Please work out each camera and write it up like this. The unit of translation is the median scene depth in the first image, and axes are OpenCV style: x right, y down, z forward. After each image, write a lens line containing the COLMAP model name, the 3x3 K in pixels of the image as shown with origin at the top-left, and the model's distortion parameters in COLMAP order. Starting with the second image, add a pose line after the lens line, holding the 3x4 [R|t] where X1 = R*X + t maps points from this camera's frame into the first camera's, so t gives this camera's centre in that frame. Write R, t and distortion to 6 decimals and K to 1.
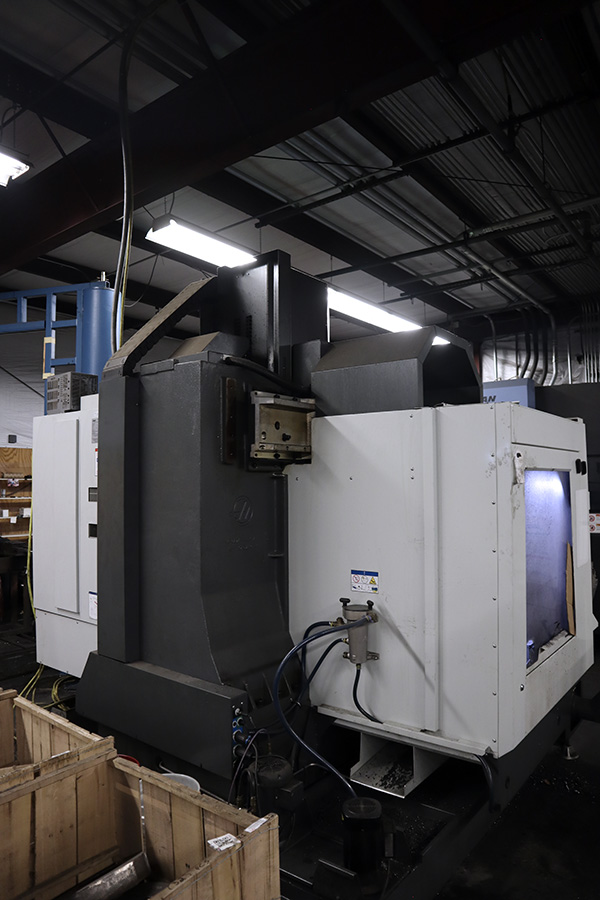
lens RADIAL K [[608.9, 0, 300.0], [0, 608.9, 450.0], [0, 0, 1]] dist [-0.078006, -0.000165]
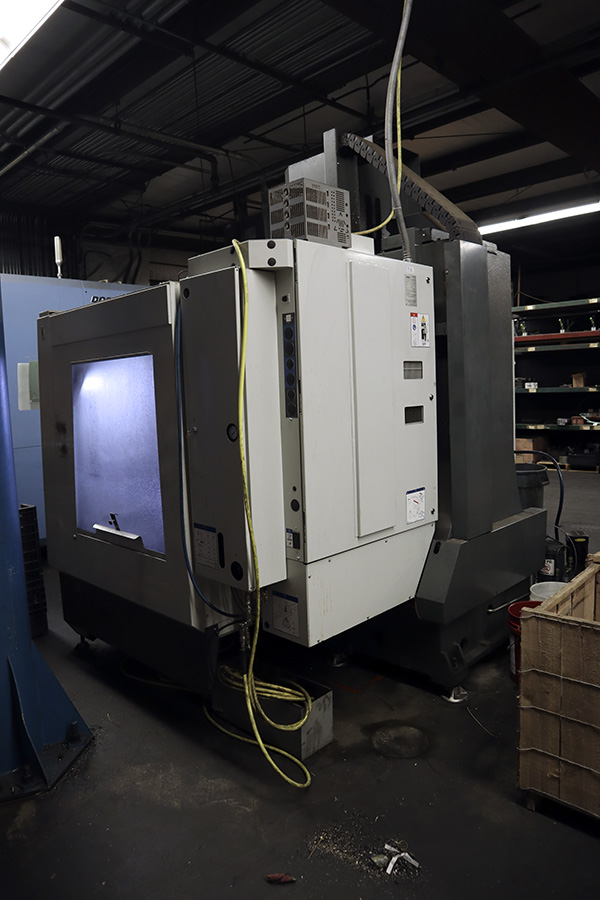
lens RADIAL K [[608.9, 0, 300.0], [0, 608.9, 450.0], [0, 0, 1]] dist [-0.078006, -0.000165]
pose [[0.117712, -0.102414, 0.987753, -1.168705], [-0.010288, 0.994489, 0.104339, 0.096156], [-0.992995, -0.022444, 0.116009, 1.047353]]
